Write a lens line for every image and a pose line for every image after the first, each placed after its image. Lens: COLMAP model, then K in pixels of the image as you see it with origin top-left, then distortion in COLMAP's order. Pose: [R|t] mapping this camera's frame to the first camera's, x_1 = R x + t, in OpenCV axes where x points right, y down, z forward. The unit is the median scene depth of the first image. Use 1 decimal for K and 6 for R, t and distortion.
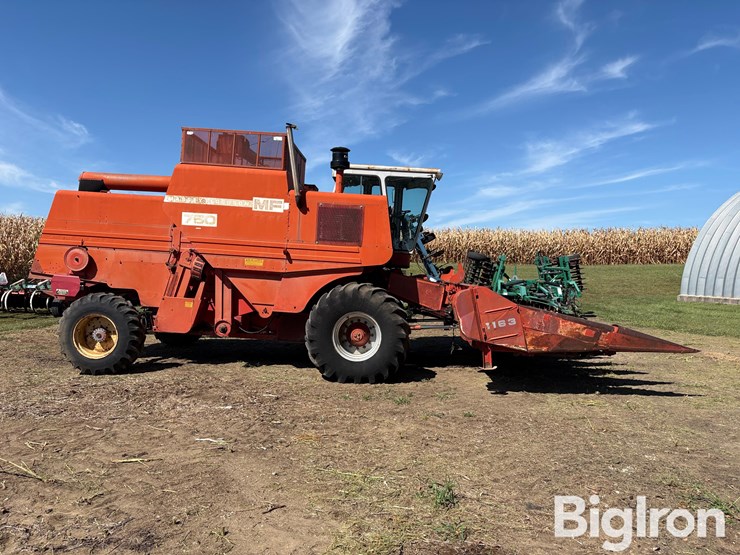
lens RADIAL K [[558.3, 0, 370.0], [0, 558.3, 277.5], [0, 0, 1]] dist [0.067446, -0.071629]
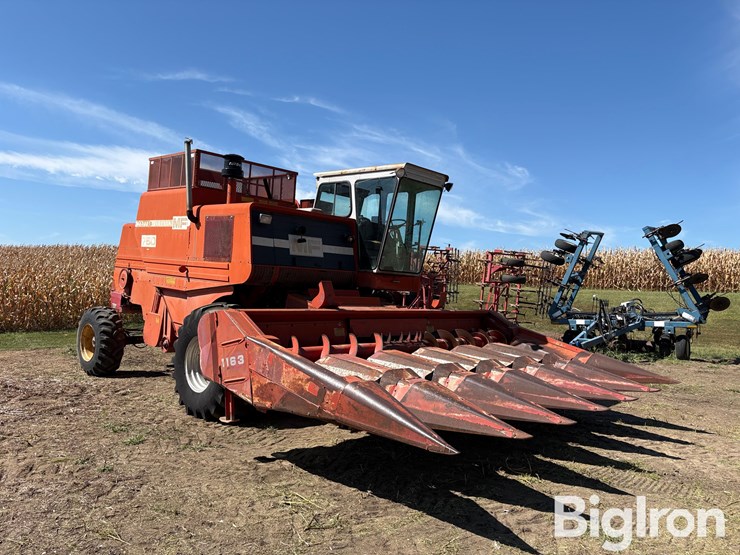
lens RADIAL K [[558.3, 0, 370.0], [0, 558.3, 277.5], [0, 0, 1]] dist [0.067446, -0.071629]
pose [[0.742590, -0.004239, -0.669733, 0.738774], [-0.032928, 0.998540, -0.042829, -0.000965], [0.668937, 0.053857, 0.741365, 0.490966]]
